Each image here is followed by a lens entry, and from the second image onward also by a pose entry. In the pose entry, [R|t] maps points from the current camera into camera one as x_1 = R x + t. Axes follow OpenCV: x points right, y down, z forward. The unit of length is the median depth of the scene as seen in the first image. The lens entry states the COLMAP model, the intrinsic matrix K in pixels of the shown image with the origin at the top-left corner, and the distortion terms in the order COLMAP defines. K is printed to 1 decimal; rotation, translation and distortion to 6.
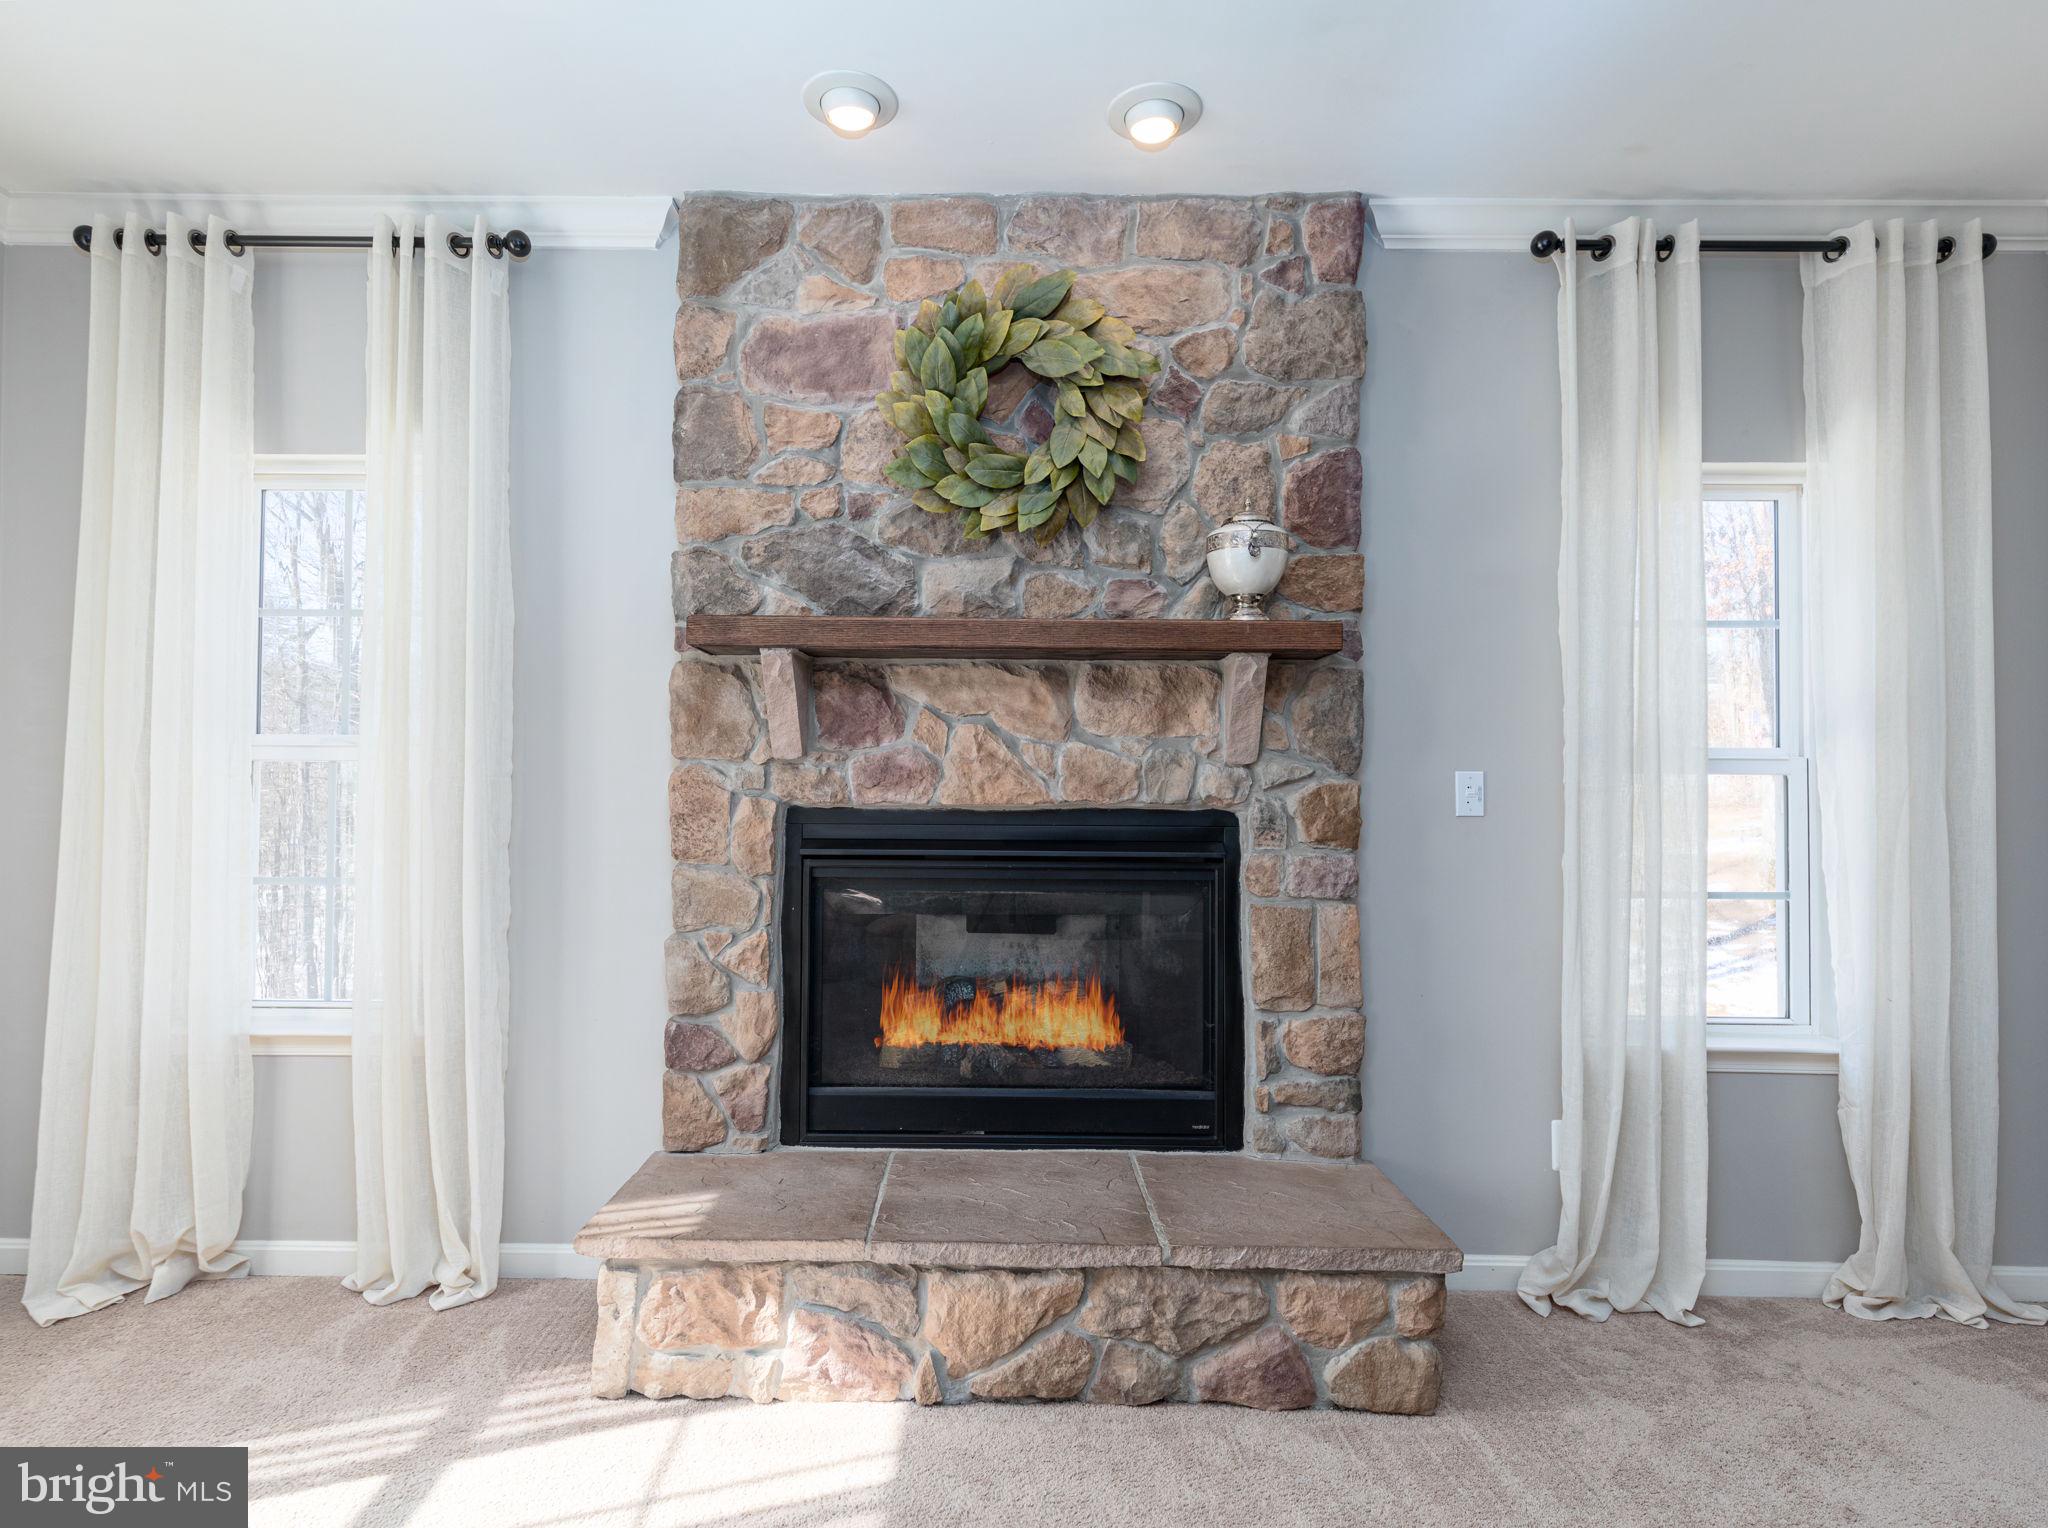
lens RADIAL K [[1058.1, 0, 991.8], [0, 1058.1, 763.2], [0, 0, 1]] dist [0.005008, 0.001049]
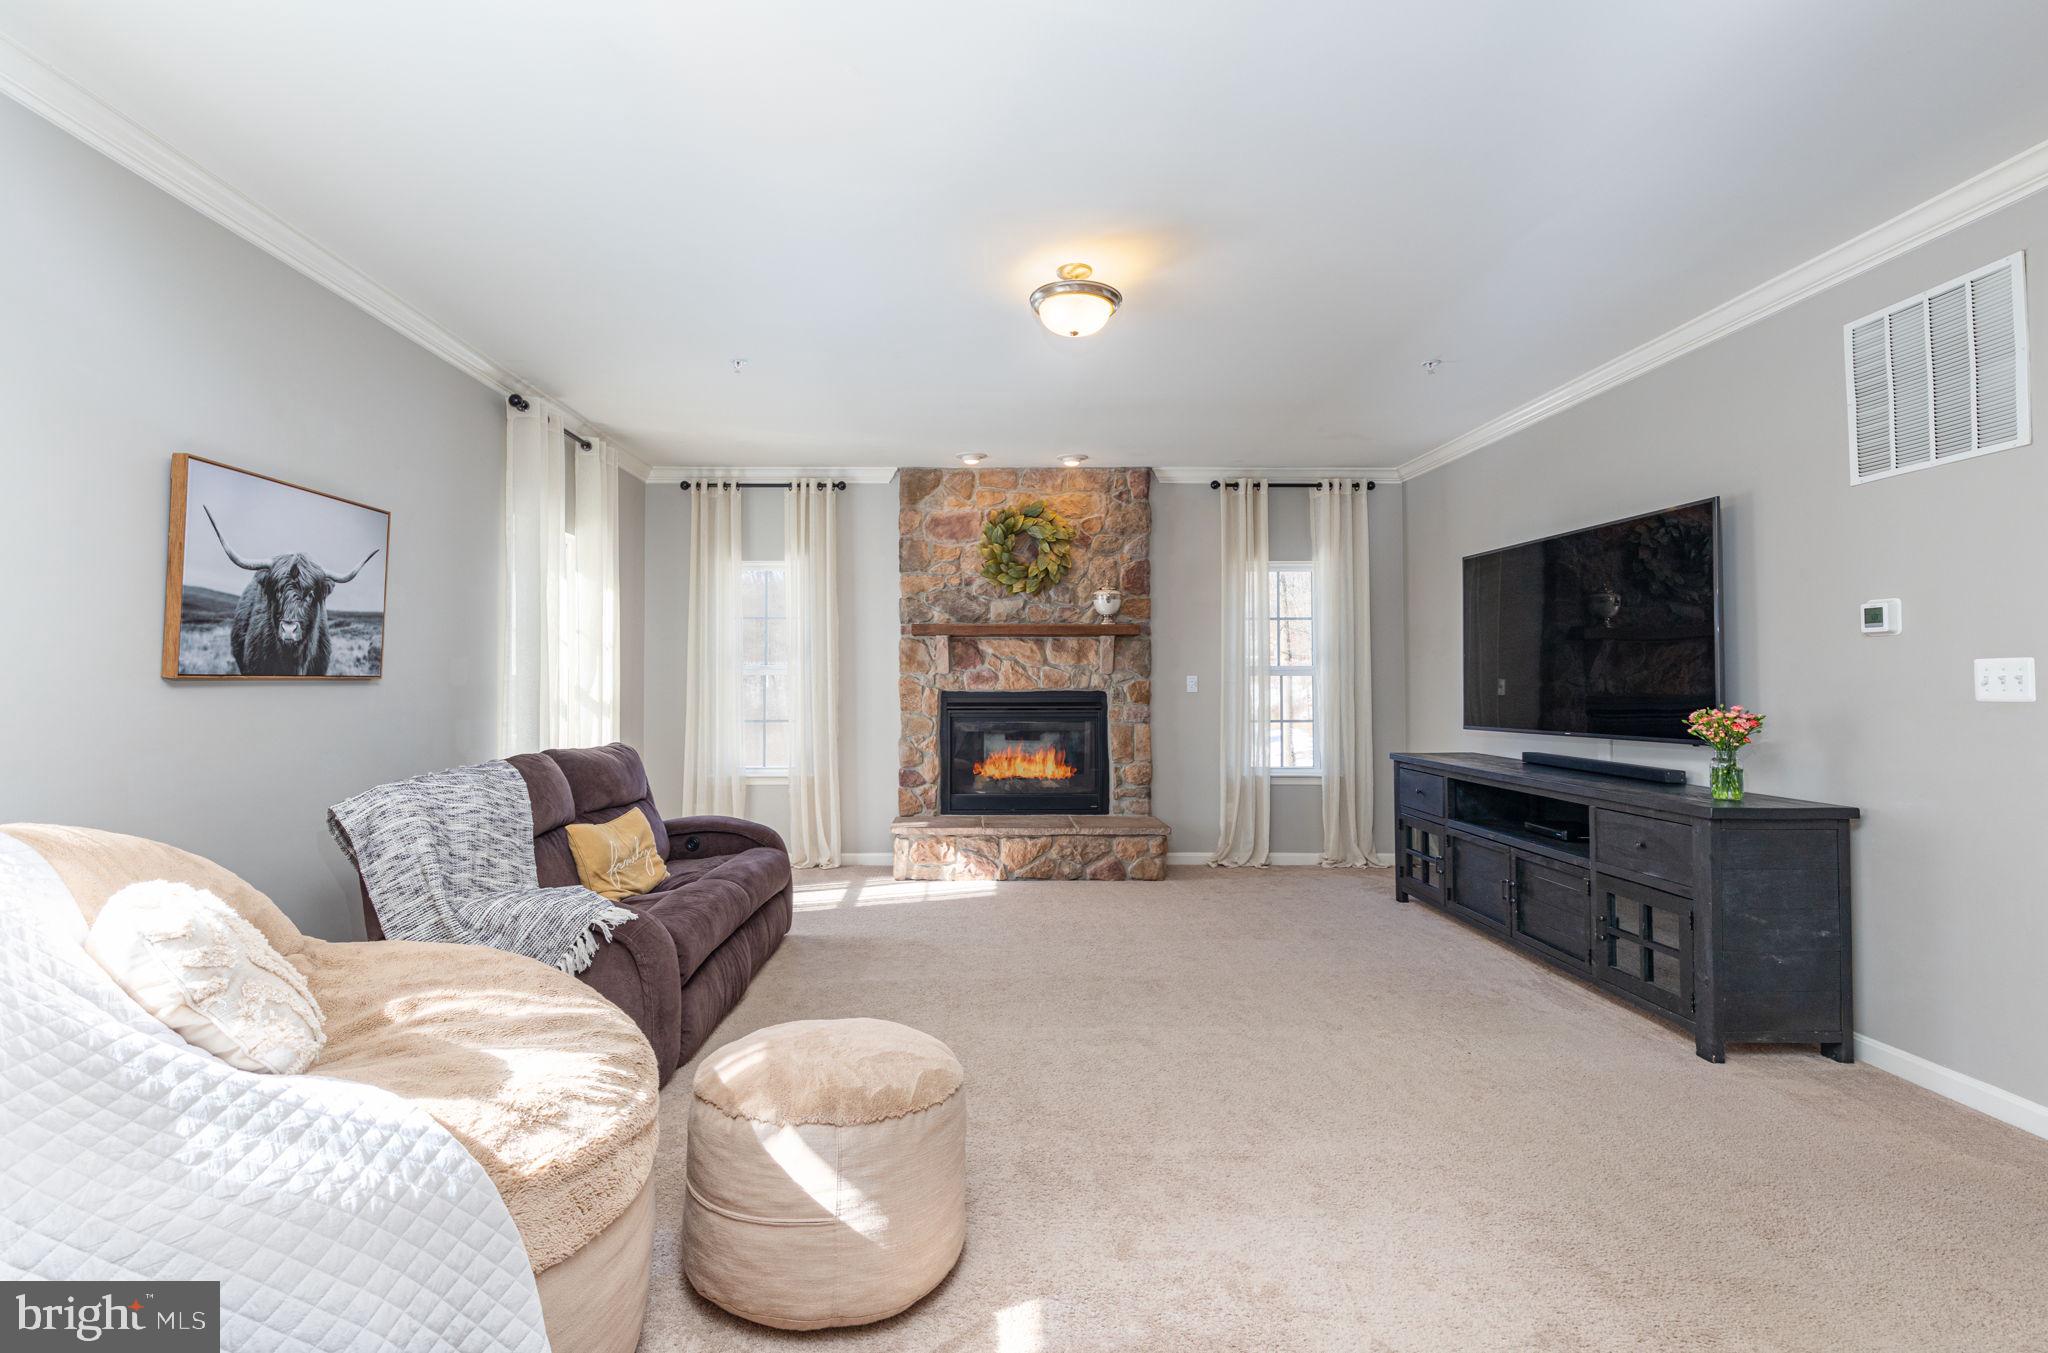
lens RADIAL K [[956.9, 0, 981.6], [0, 956.9, 665.4], [0, 0, 1]] dist [0.015122, -0.001132]
pose [[0.999794, -0.008573, 0.018373, -0.137510], [0.008529, 0.999961, 0.002430, -0.030306], [-0.018393, -0.002272, 0.999828, -1.493360]]
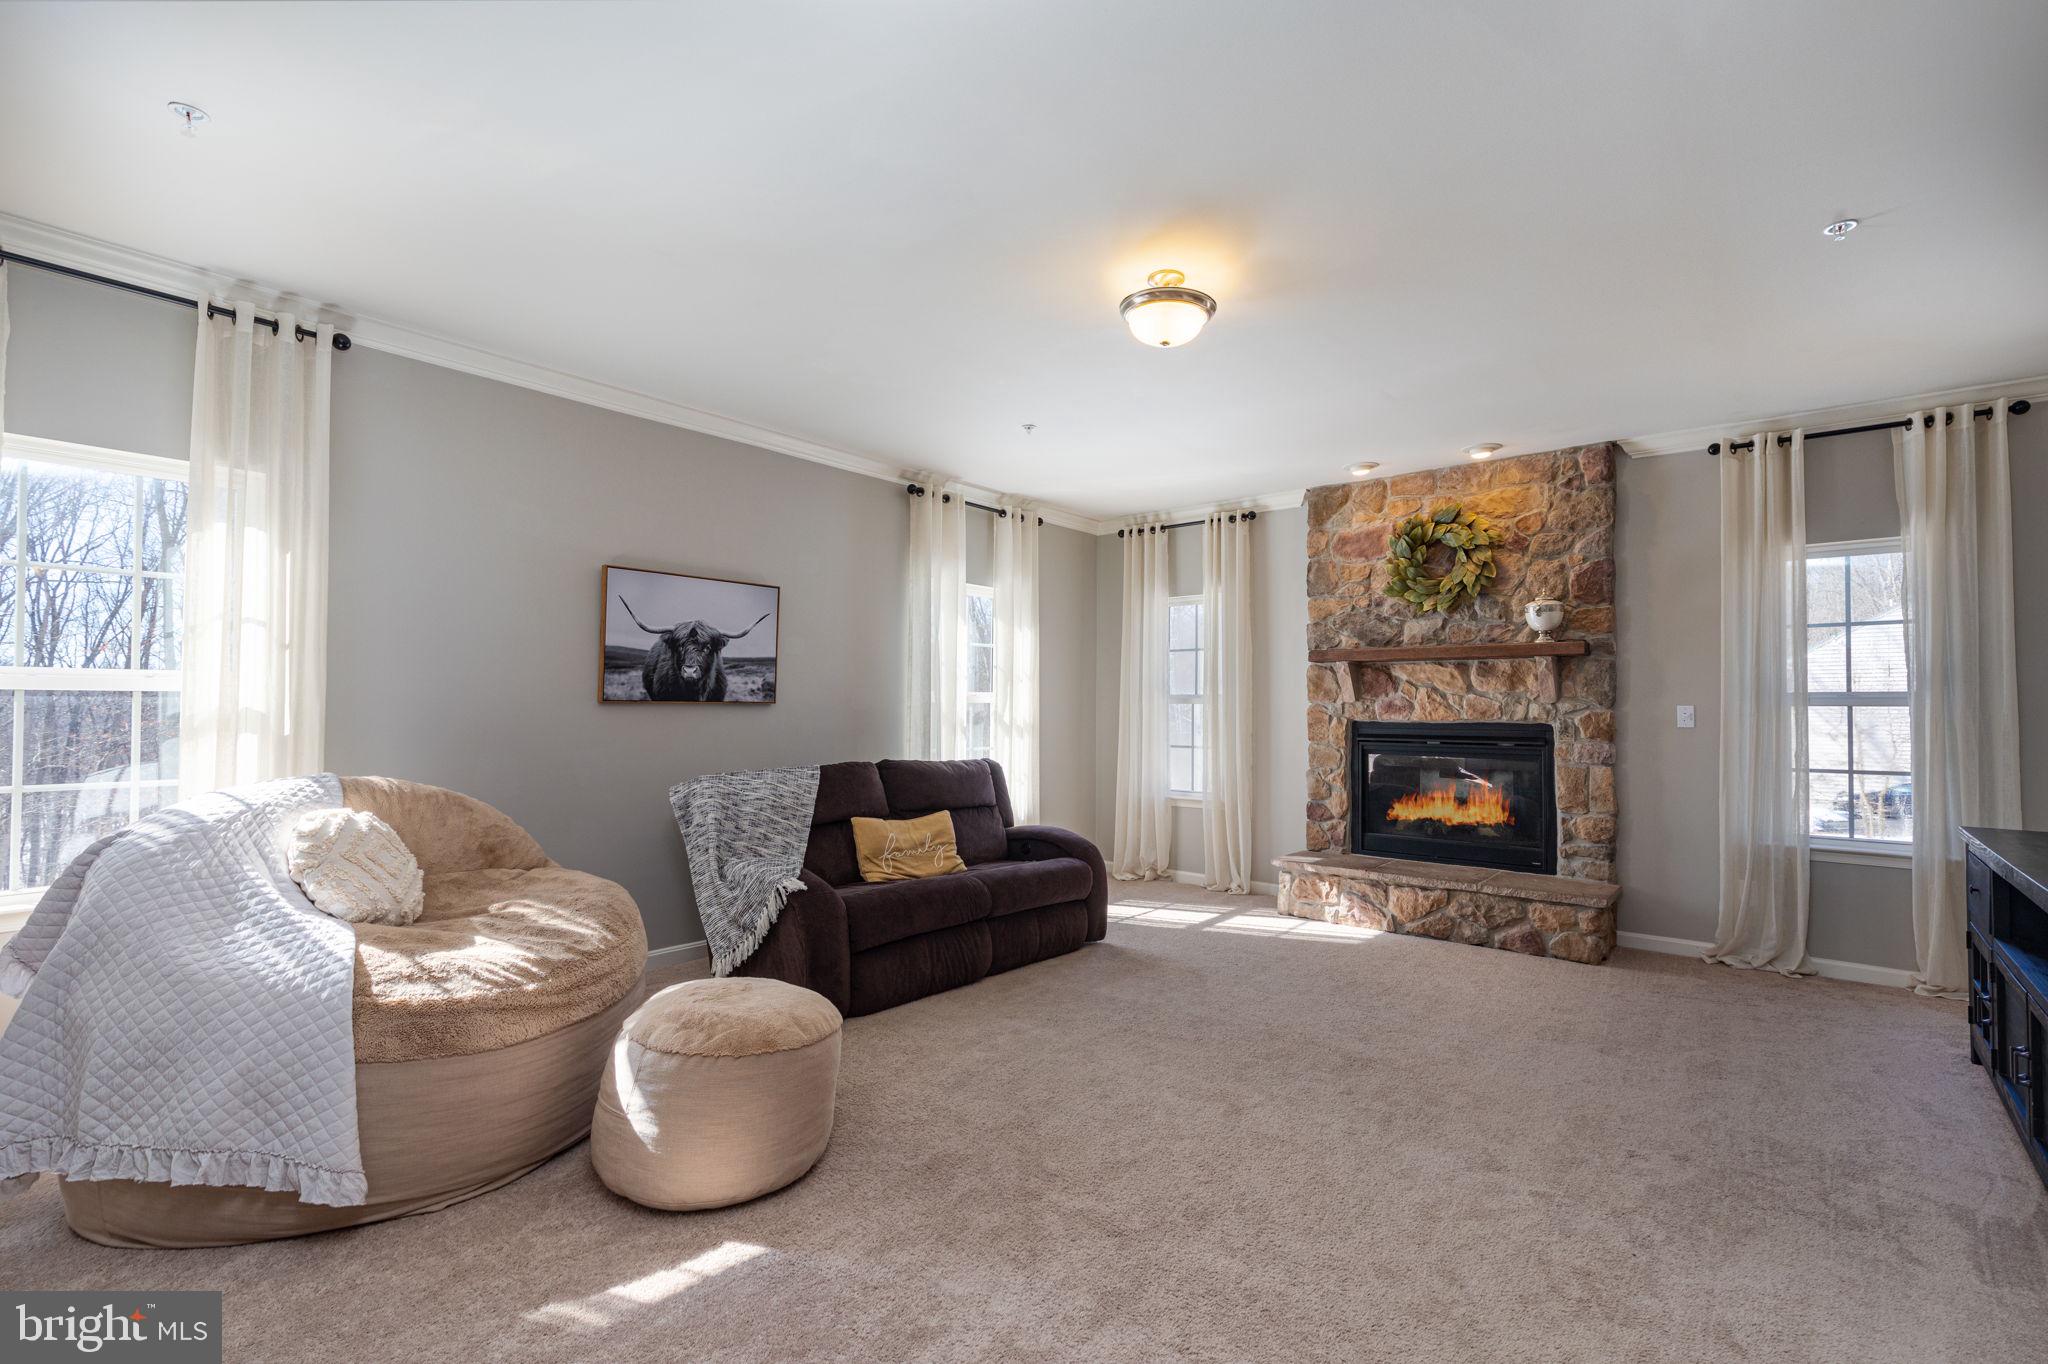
lens RADIAL K [[924.6, 0, 1033.4], [0, 924.6, 689.3], [0, 0, 1]] dist [0.011057, -0.003194]
pose [[0.778121, -0.016015, -0.627911, 0.620238], [0.010746, 0.999868, -0.012186, -0.016435], [0.628023, 0.002735, 0.778190, -1.238347]]
